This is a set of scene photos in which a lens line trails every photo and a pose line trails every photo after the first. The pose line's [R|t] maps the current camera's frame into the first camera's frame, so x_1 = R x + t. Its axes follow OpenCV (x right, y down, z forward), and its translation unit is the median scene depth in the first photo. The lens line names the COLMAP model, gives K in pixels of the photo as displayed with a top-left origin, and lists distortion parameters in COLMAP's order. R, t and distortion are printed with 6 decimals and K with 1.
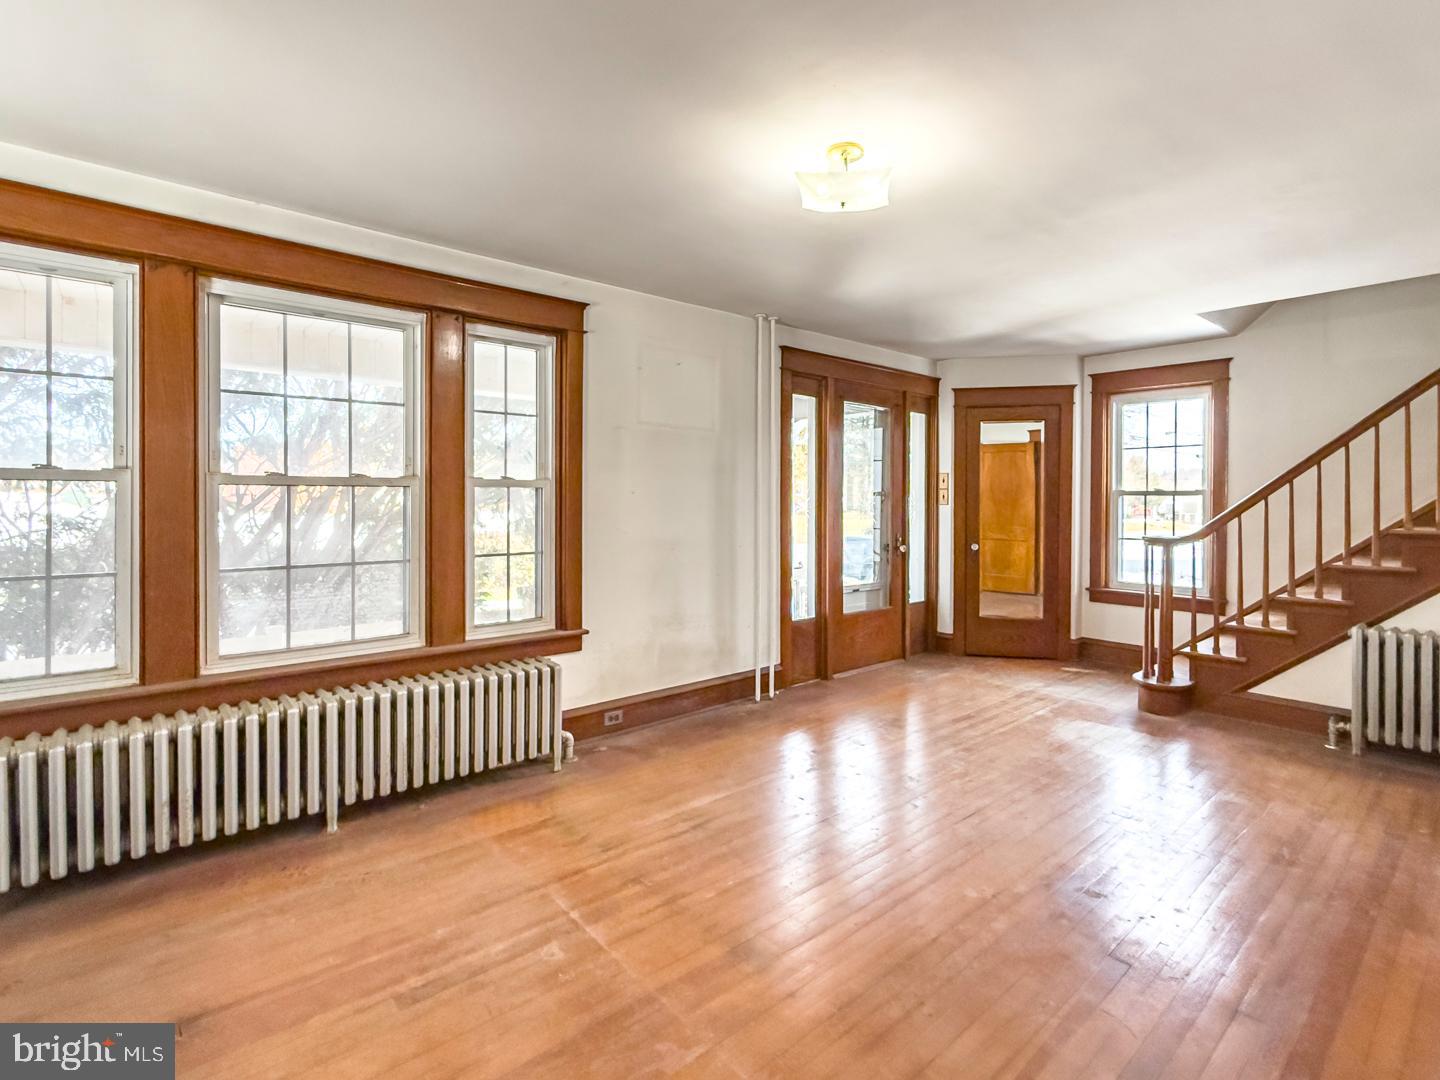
lens RADIAL K [[692.8, 0, 705.9], [0, 692.8, 524.9], [0, 0, 1]] dist [-0.002976, -0.000331]
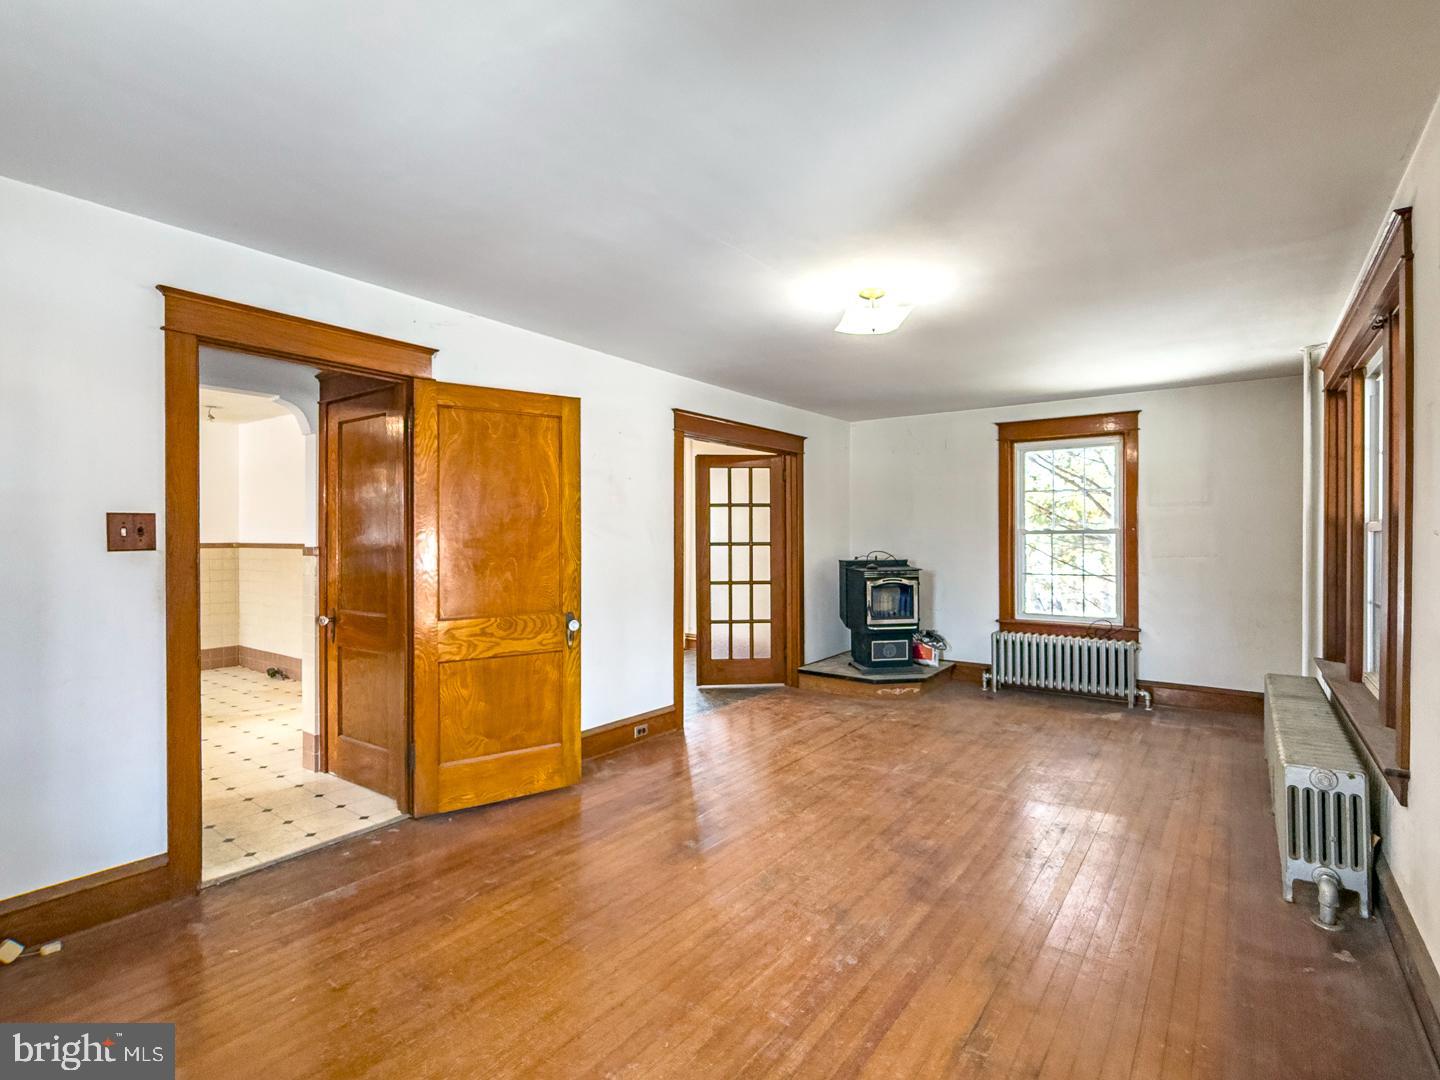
lens RADIAL K [[718.0, 0, 720.0], [0, 718.0, 540.0], [0, 0, 1]] dist [0.000158, 0.000093]
pose [[-0.972507, -0.004125, -0.232838, 0.453462], [-0.014934, 0.998890, 0.044680, -0.050417], [0.232395, 0.046929, -0.971489, 1.266652]]
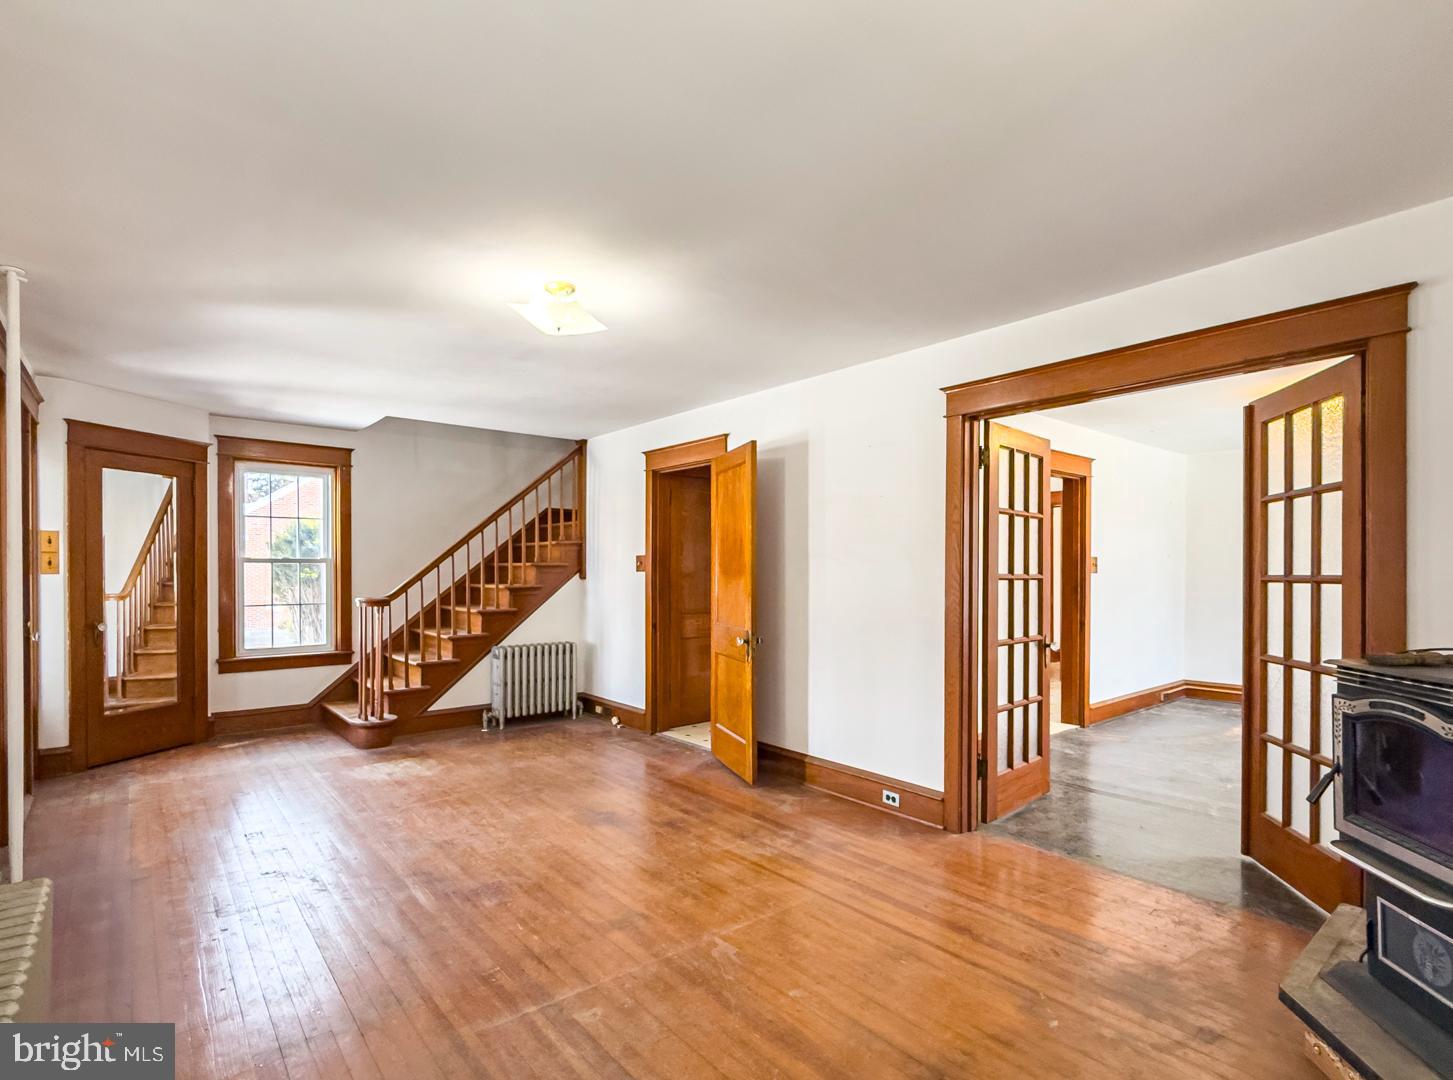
lens RADIAL K [[738.7, 0, 756.8], [0, 738.7, 577.6], [0, 0, 1]] dist [-0.002737, -0.000381]
pose [[0.002246, -0.015932, 0.999871, -0.609680], [0.040031, 0.999073, 0.015829, -0.009961], [-0.999196, 0.039990, 0.002882, 0.349453]]
